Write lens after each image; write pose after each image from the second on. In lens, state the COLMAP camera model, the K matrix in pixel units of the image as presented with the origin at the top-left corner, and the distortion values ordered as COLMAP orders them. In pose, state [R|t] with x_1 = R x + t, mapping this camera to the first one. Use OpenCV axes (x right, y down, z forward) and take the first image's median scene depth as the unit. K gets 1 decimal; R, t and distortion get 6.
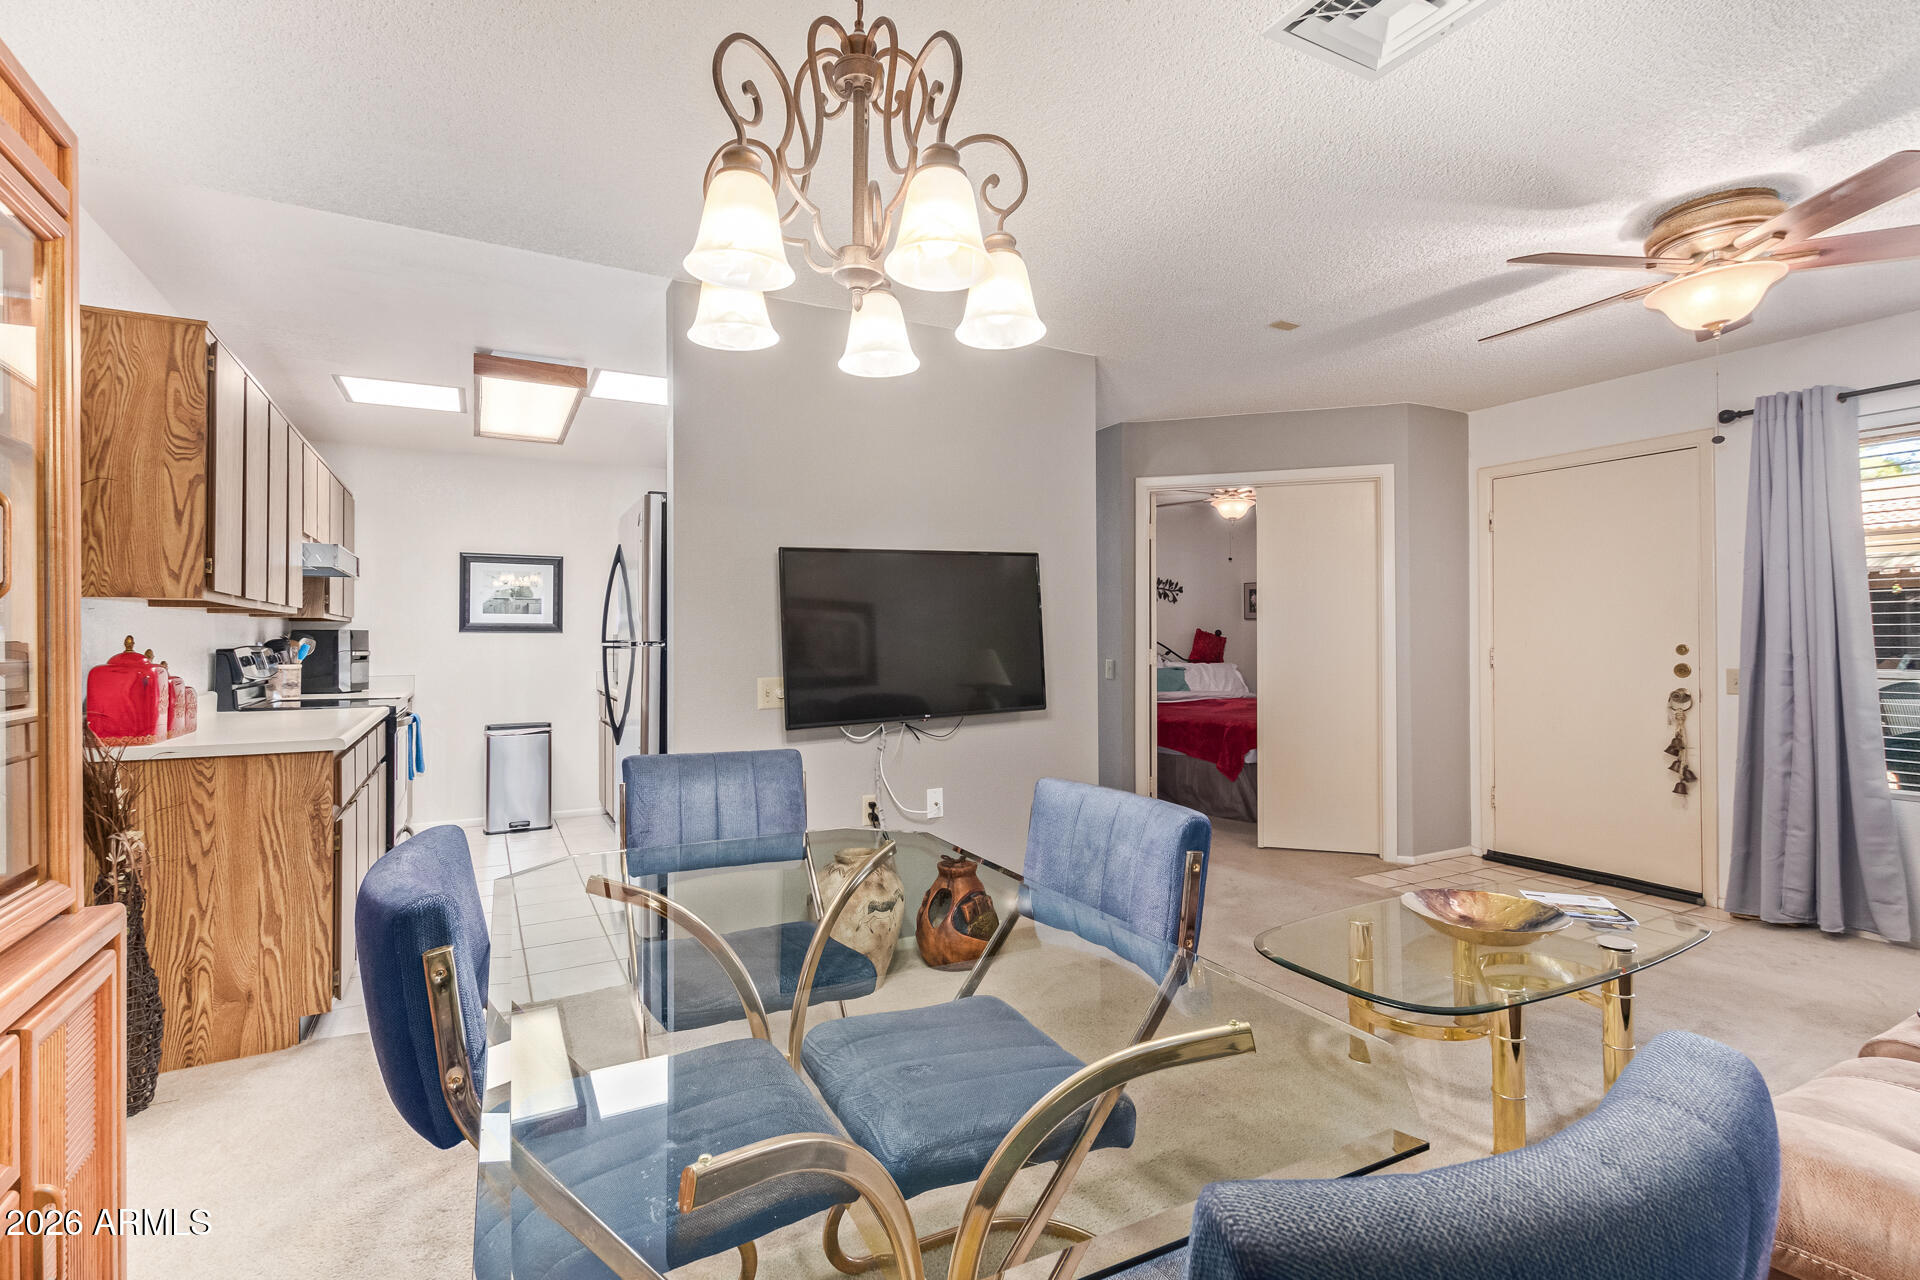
lens RADIAL K [[886.1, 0, 952.1], [0, 886.1, 628.7], [0, 0, 1]] dist [-0.000669, -0.000040]
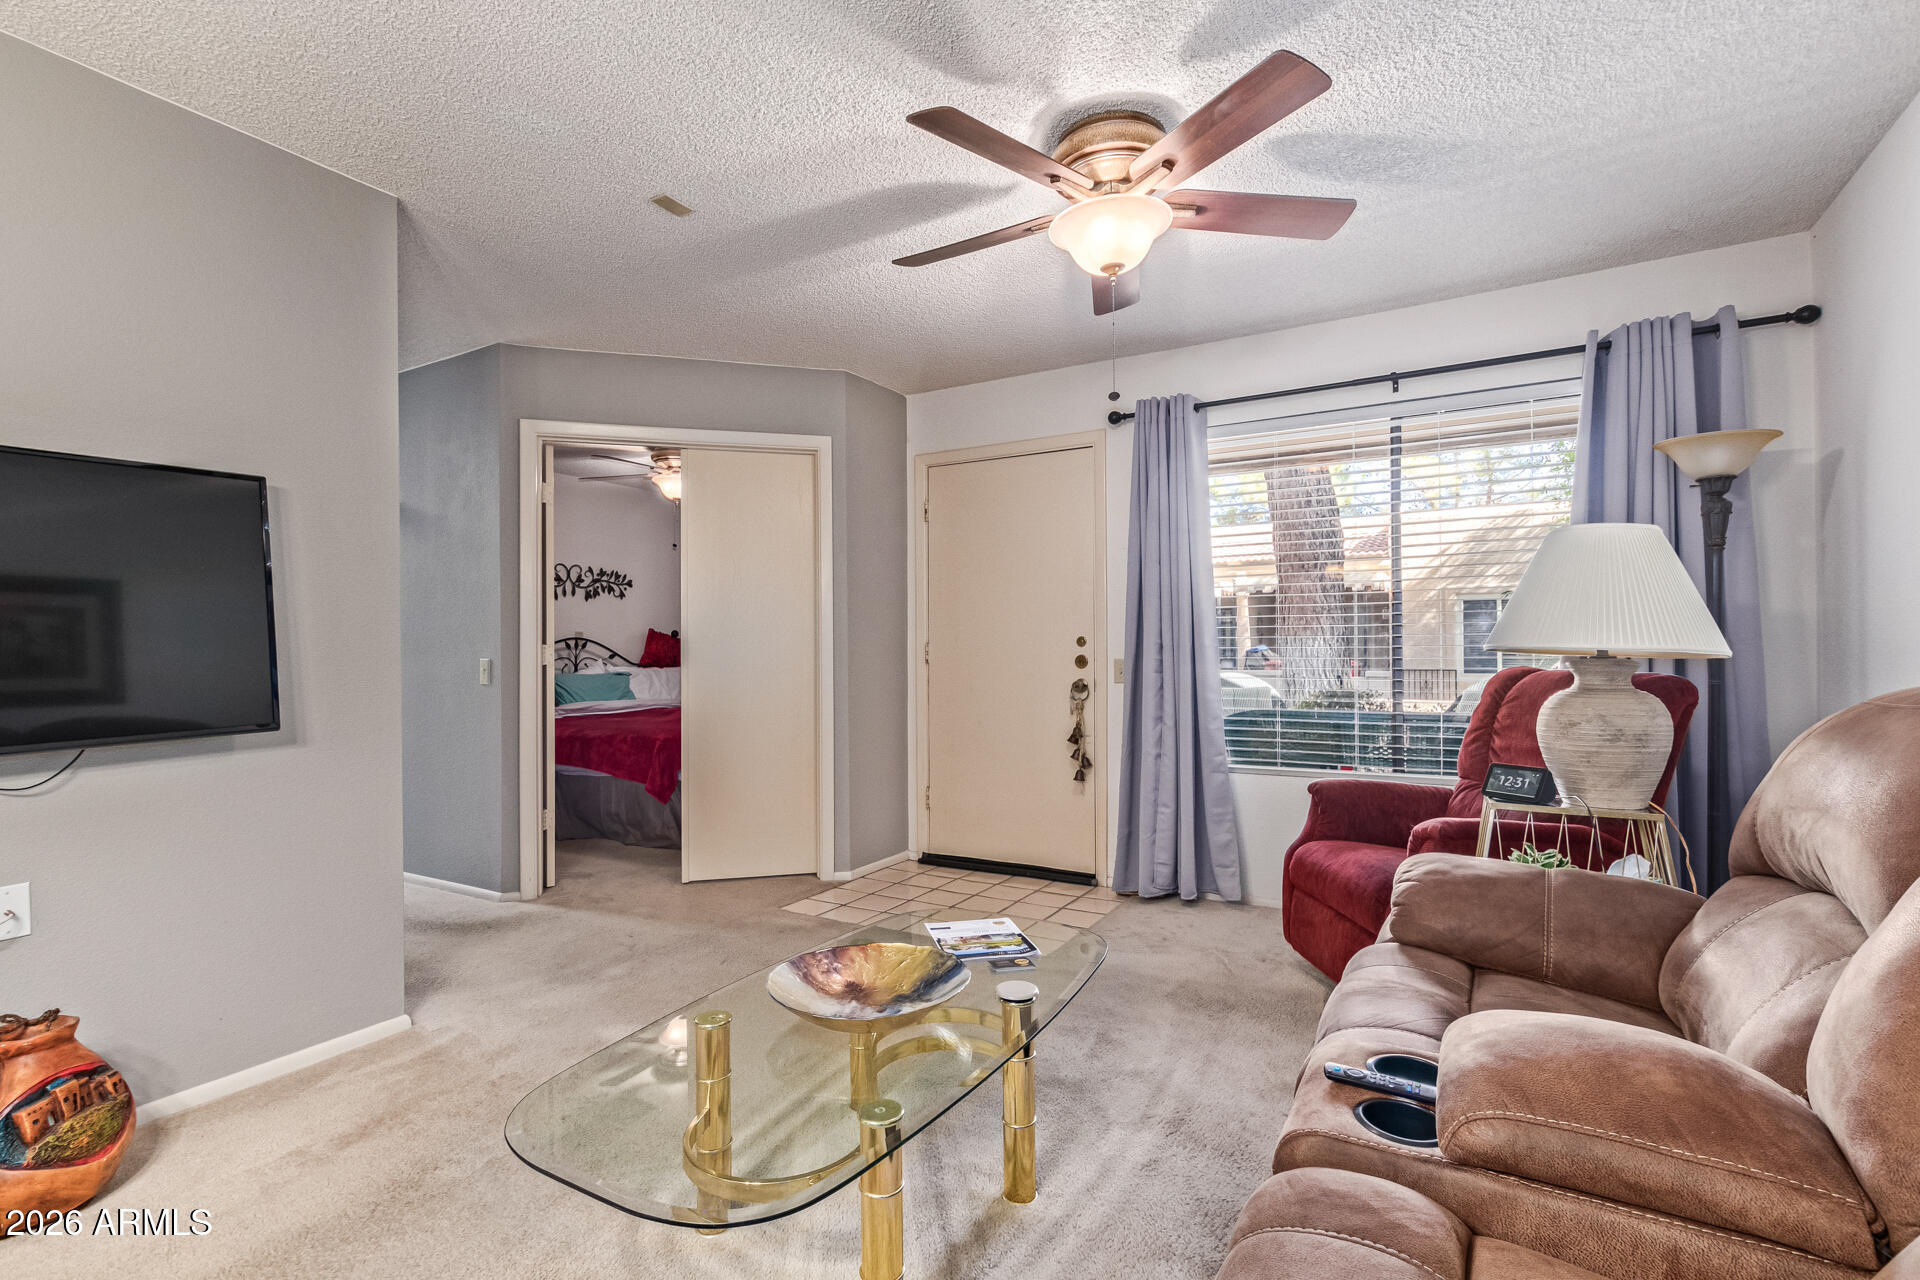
lens RADIAL K [[881.5, 0, 953.7], [0, 881.5, 647.2], [0, 0, 1]] dist [0.002942, 0.000276]
pose [[0.854186, -0.001979, 0.519964, 0.182507], [-0.001919, 0.999974, 0.006958, 0.026474], [-0.519964, -0.006941, 0.854160, 0.223419]]
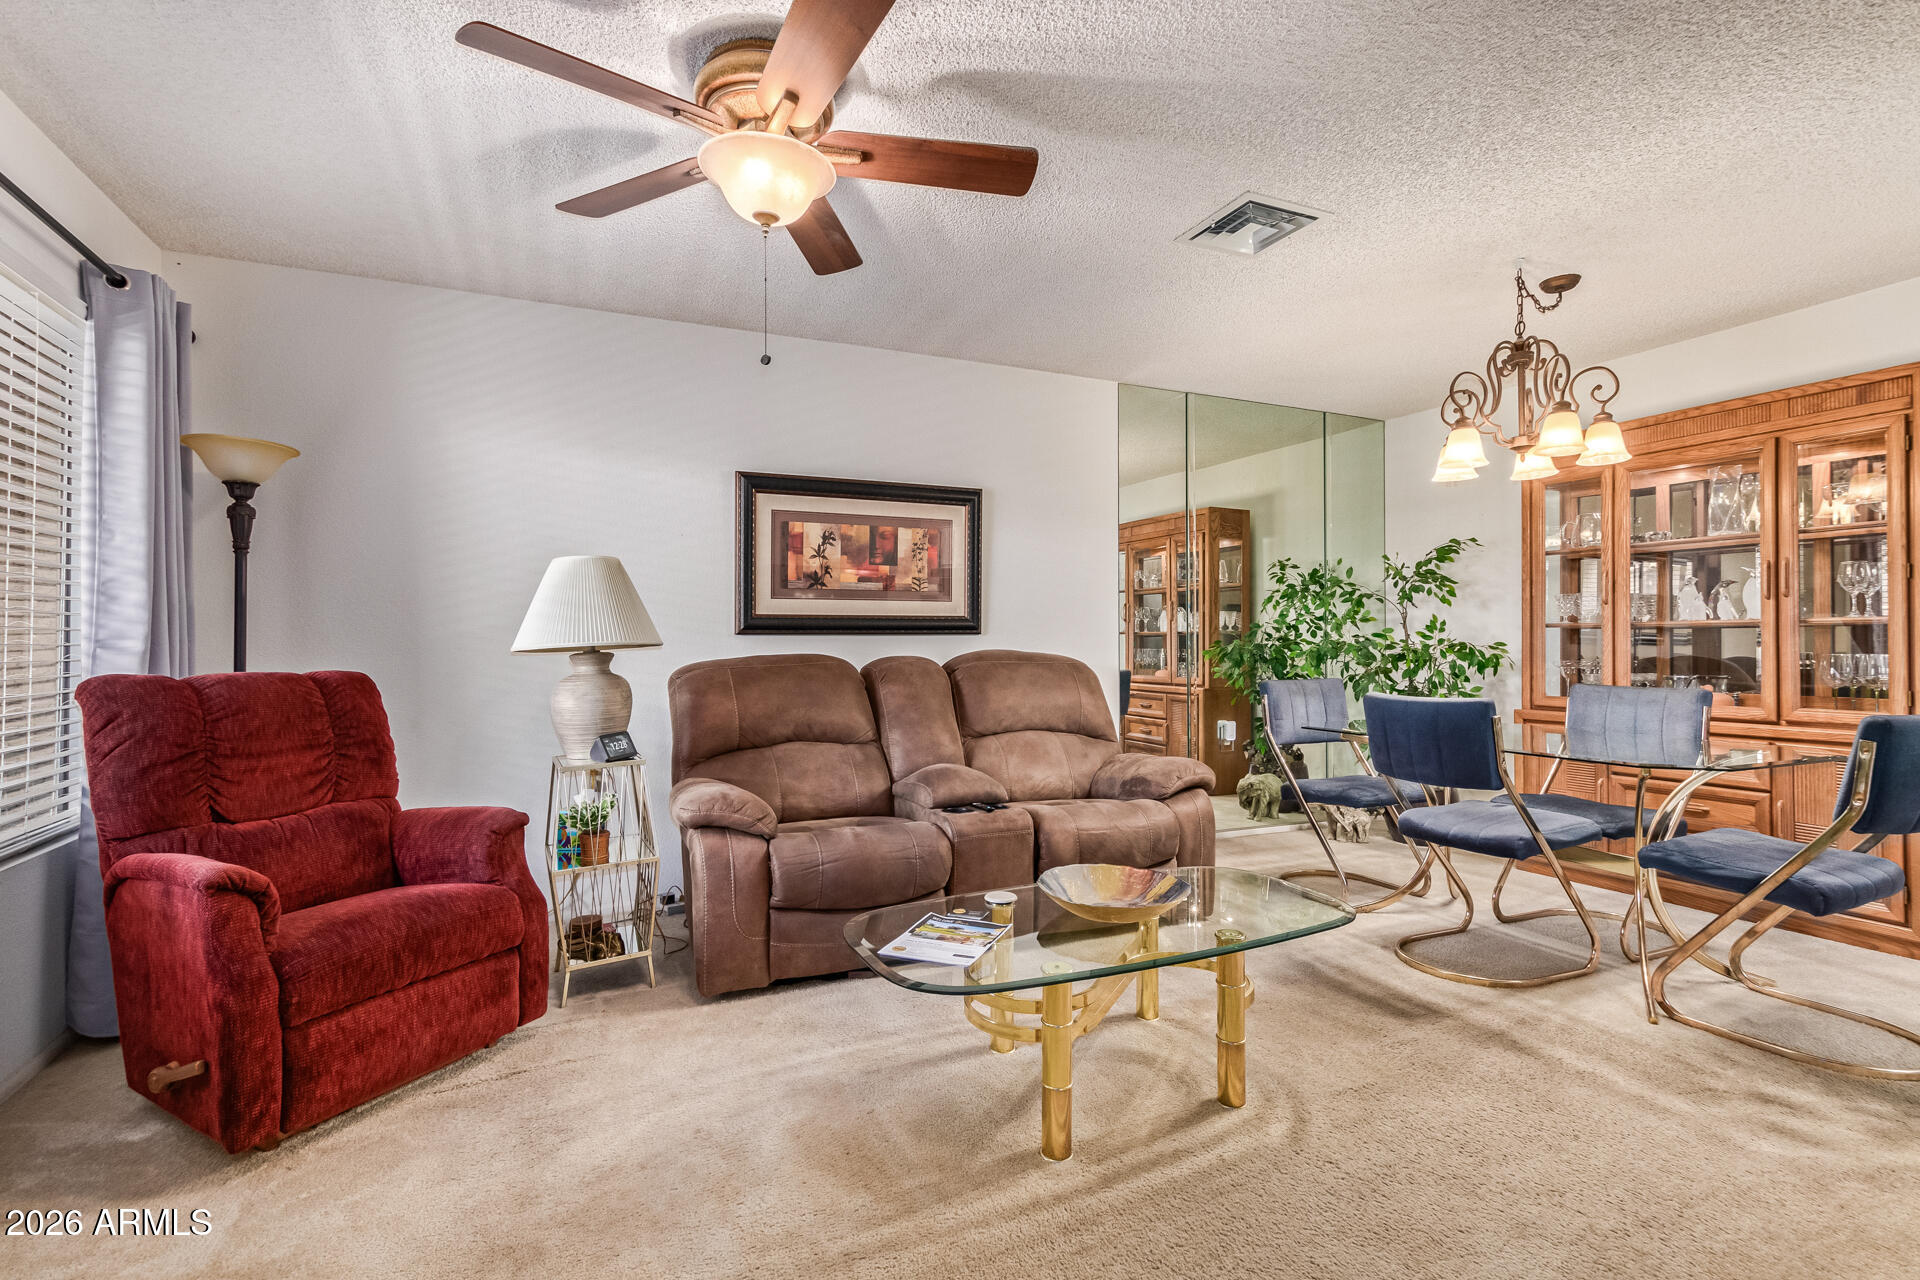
lens RADIAL K [[885.6, 0, 956.2], [0, 885.6, 634.7], [0, 0, 1]] dist [0.002924, 0.000026]
pose [[-0.998483, 0.008480, 0.054410, 0.467271], [0.007348, 0.999753, -0.020960, 0.040878], [-0.054574, -0.020528, -0.998299, 1.298183]]
